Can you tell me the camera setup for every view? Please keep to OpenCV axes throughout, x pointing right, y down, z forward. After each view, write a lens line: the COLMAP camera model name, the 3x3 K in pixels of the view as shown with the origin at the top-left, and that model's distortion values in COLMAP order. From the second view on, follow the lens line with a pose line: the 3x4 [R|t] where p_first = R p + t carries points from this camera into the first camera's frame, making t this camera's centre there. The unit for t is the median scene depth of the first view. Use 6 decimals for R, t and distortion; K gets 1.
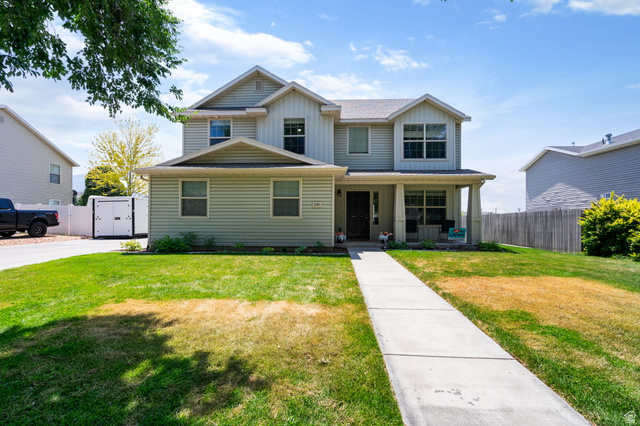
lens RADIAL K [[293.2, 0, 315.3], [0, 293.2, 215.4], [0, 0, 1]] dist [-0.000762, -0.000167]
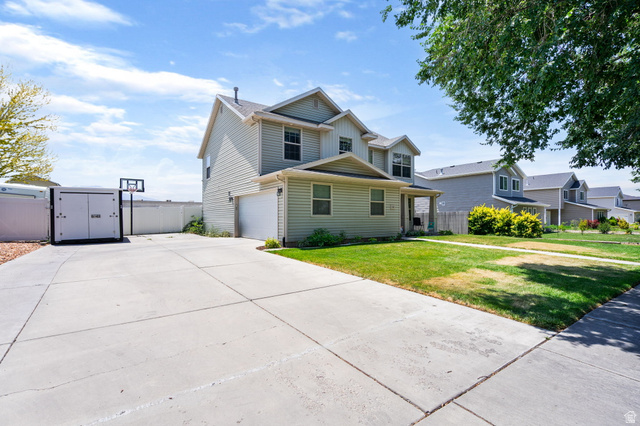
lens RADIAL K [[293.2, 0, 315.3], [0, 293.2, 215.4], [0, 0, 1]] dist [-0.000762, -0.000167]
pose [[0.795749, 0.002412, 0.605621, -0.948158], [-0.008810, 0.999932, 0.007594, -0.002991], [-0.605562, -0.011378, 0.795717, 0.063127]]
